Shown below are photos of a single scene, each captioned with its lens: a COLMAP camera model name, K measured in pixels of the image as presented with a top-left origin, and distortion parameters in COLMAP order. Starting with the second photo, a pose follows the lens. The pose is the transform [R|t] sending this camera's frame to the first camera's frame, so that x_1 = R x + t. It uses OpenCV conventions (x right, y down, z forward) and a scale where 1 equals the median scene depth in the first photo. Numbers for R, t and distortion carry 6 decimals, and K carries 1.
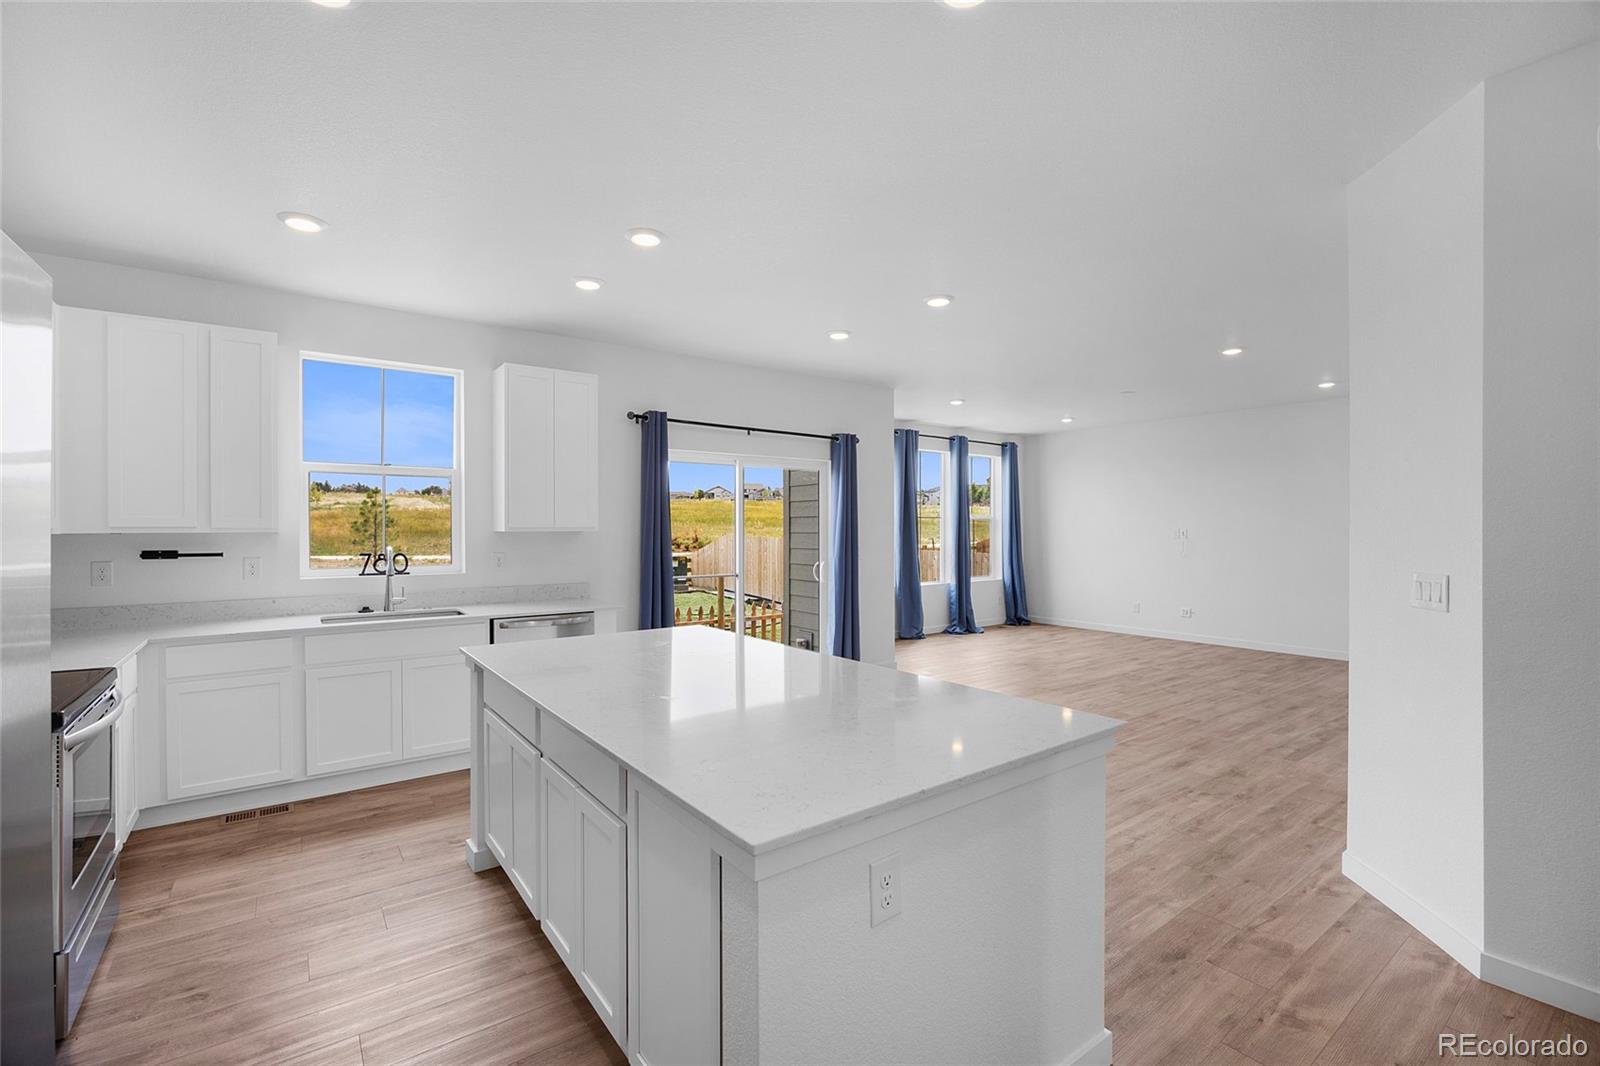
lens RADIAL K [[701.9, 0, 794.4], [0, 701.9, 534.1], [0, 0, 1]] dist [-0.004518, 0.001379]
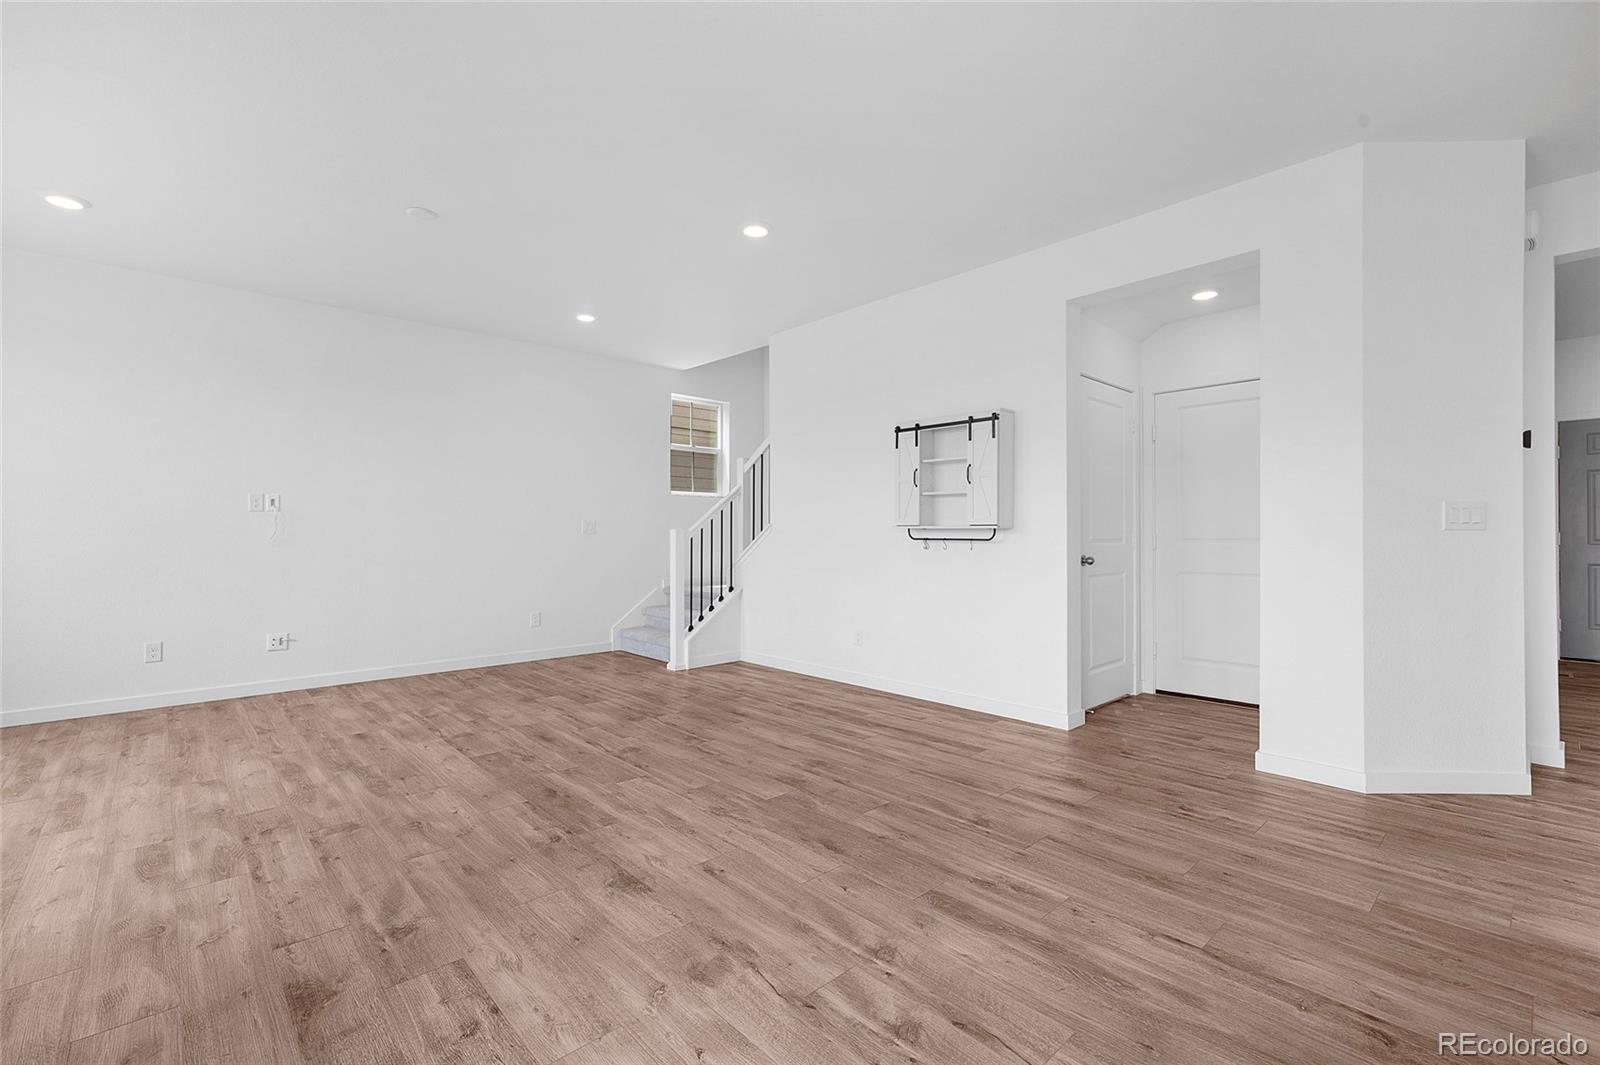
lens RADIAL K [[701.9, 0, 811.2], [0, 701.9, 533.0], [0, 0, 1]] dist [-0.004518, 0.001379]
pose [[-0.119727, 0.003599, 0.992800, -0.081890], [0.011114, 0.999936, -0.002284, 0.048622], [-0.992745, 0.010760, -0.119759, 1.028360]]
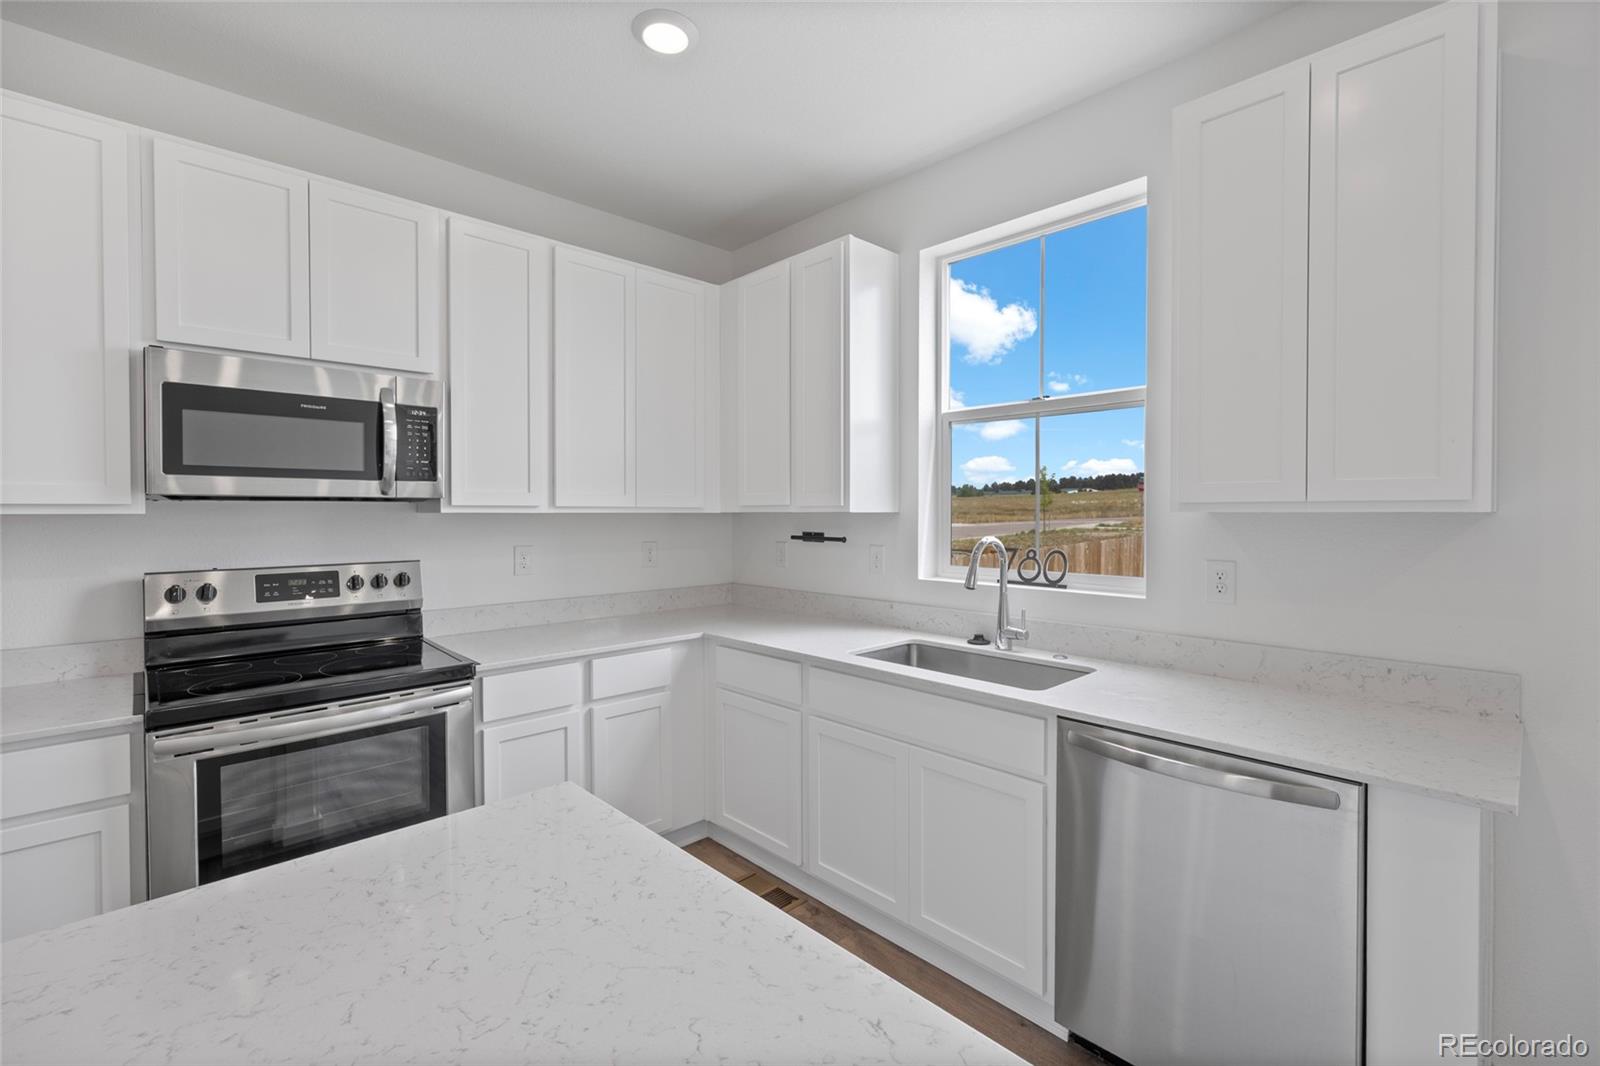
lens RADIAL K [[701.9, 0, 802.4], [0, 701.9, 520.9], [0, 0, 1]] dist [-0.004518, 0.001379]
pose [[0.124223, 0.015374, -0.992135, -0.020306], [-0.007883, 0.999864, 0.014506, -0.002349], [0.992223, 0.006019, 0.124327, 0.612589]]
